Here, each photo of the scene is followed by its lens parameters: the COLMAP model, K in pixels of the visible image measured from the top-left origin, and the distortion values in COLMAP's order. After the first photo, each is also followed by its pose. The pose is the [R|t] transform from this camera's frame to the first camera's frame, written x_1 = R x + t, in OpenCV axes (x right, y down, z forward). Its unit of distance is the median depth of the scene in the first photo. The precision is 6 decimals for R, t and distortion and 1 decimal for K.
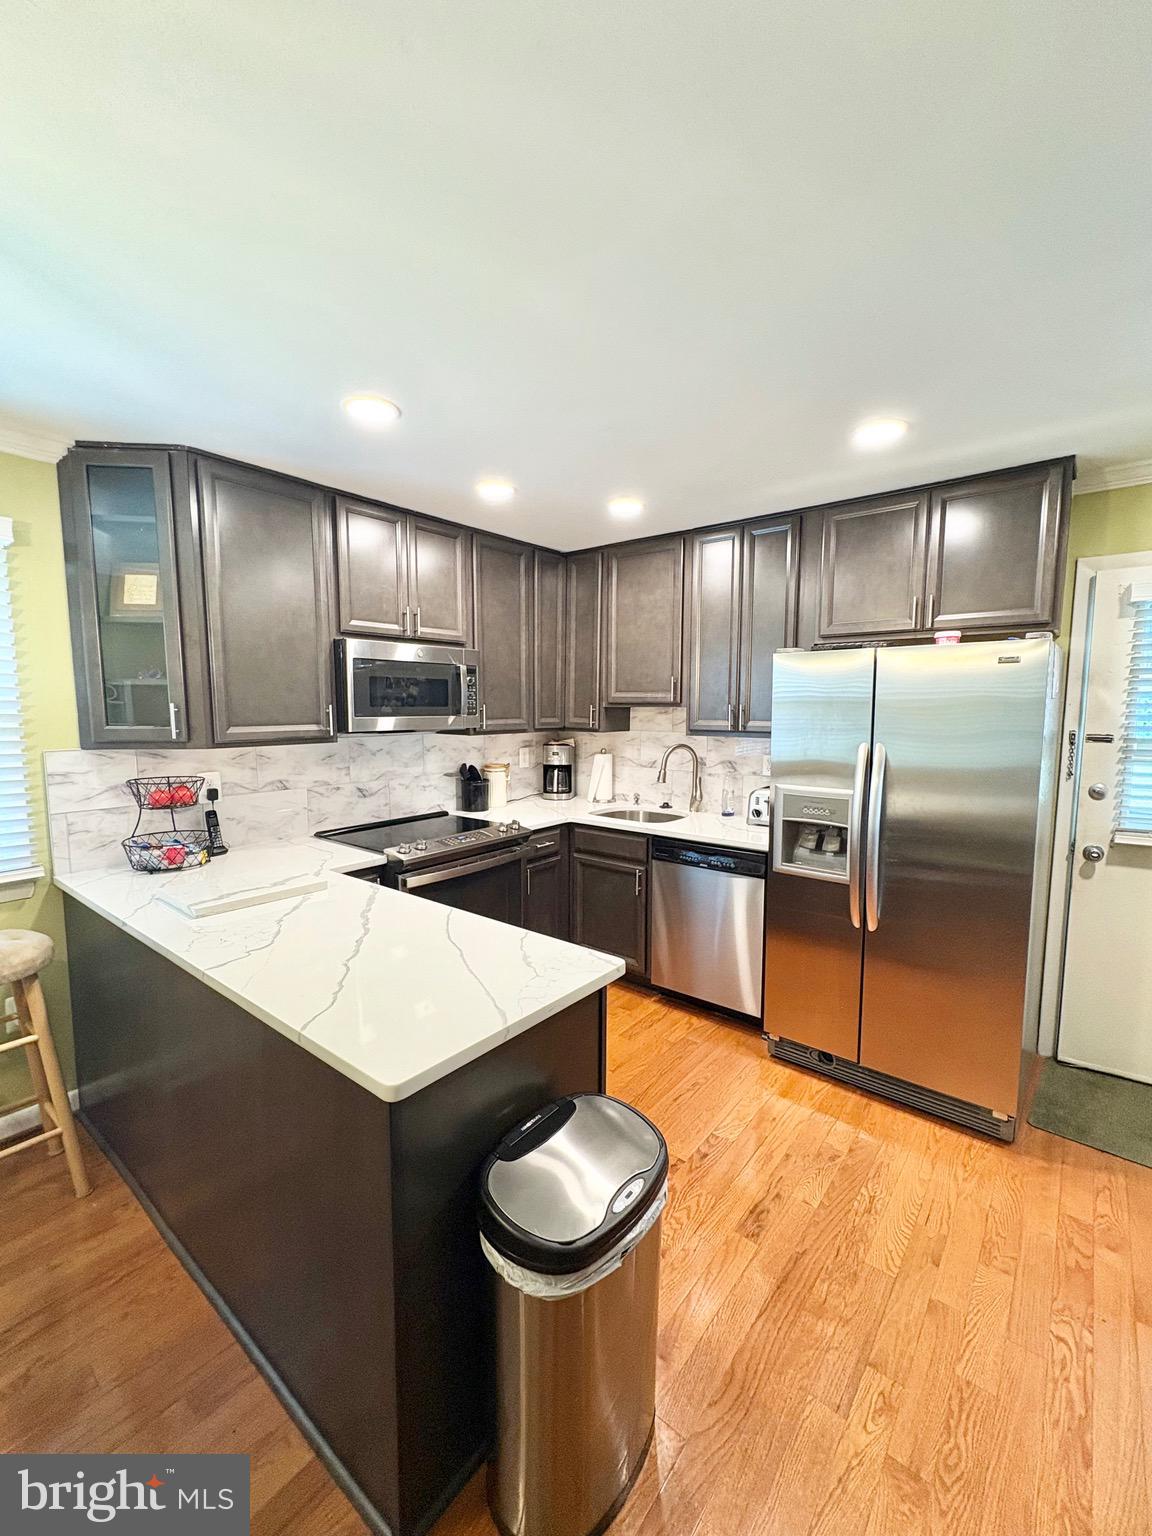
lens RADIAL K [[624.8, 0, 576.0], [0, 624.8, 768.0], [0, 0, 1]] dist [0.000569, 0.000154]
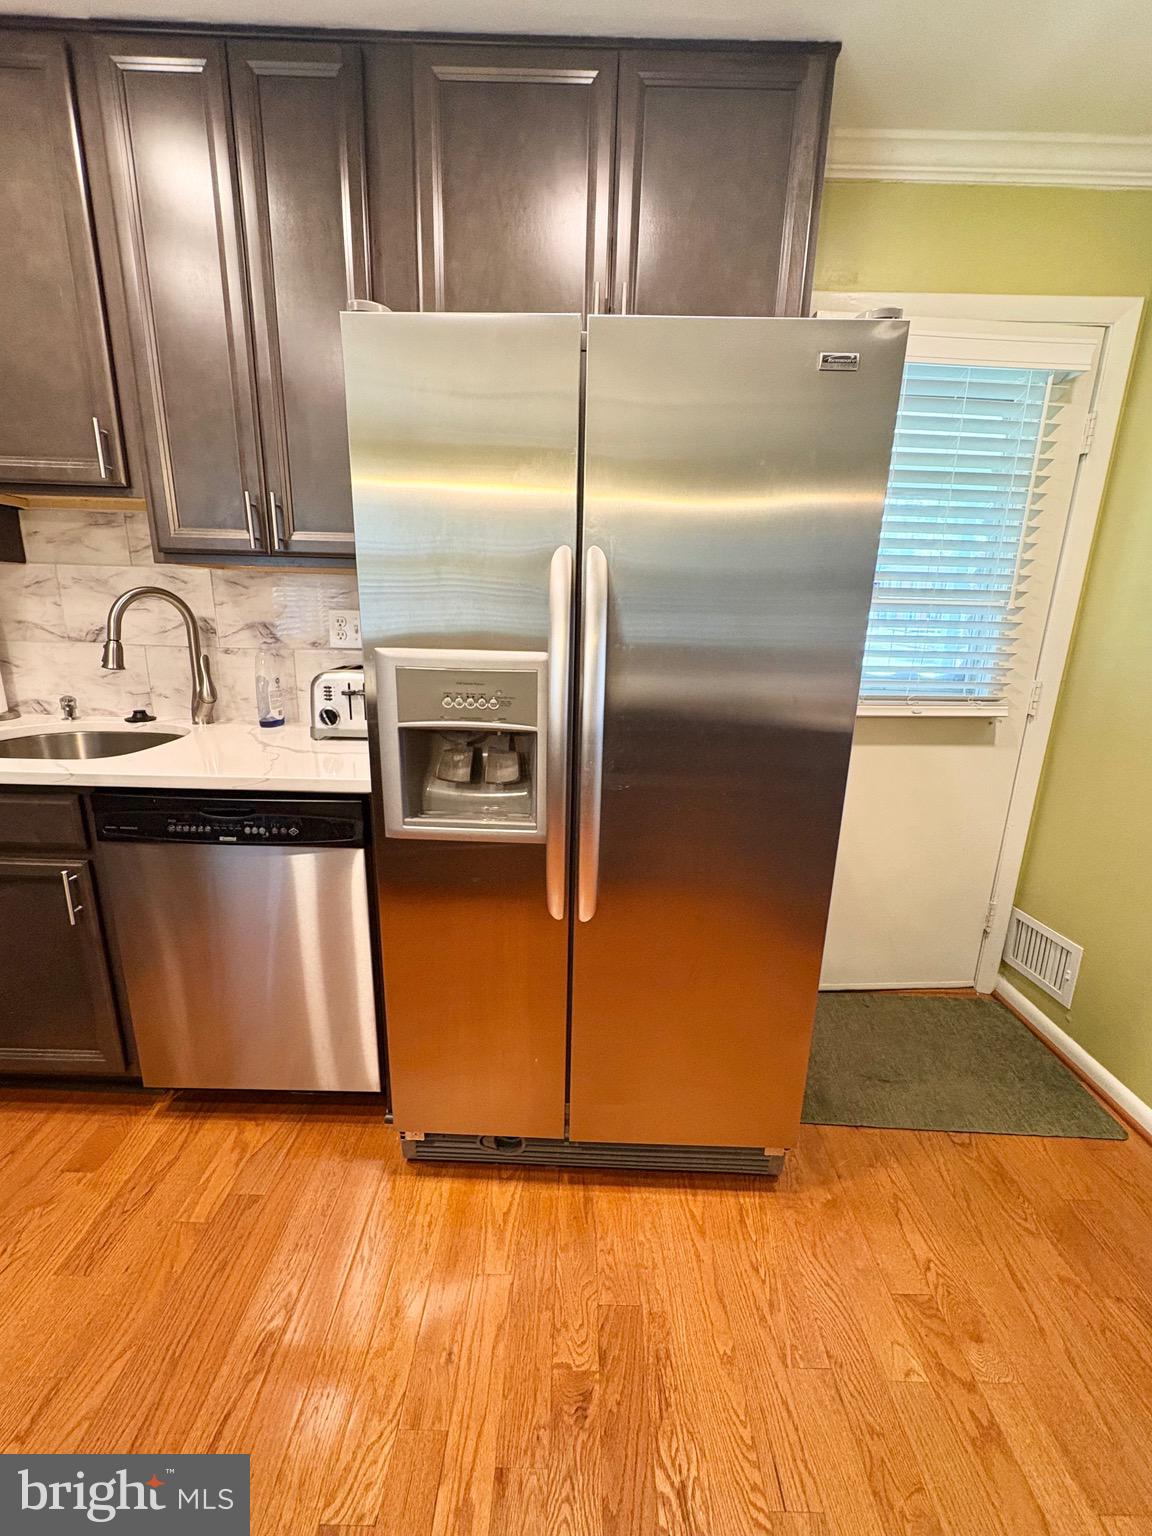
lens RADIAL K [[624.8, 0, 576.0], [0, 624.8, 768.0], [0, 0, 1]] dist [0.000569, 0.000154]
pose [[0.771926, -0.139929, 0.620121, 0.115034], [0.035794, 0.983494, 0.177367, 0.028473], [-0.634704, -0.114718, 0.764193, 0.453932]]
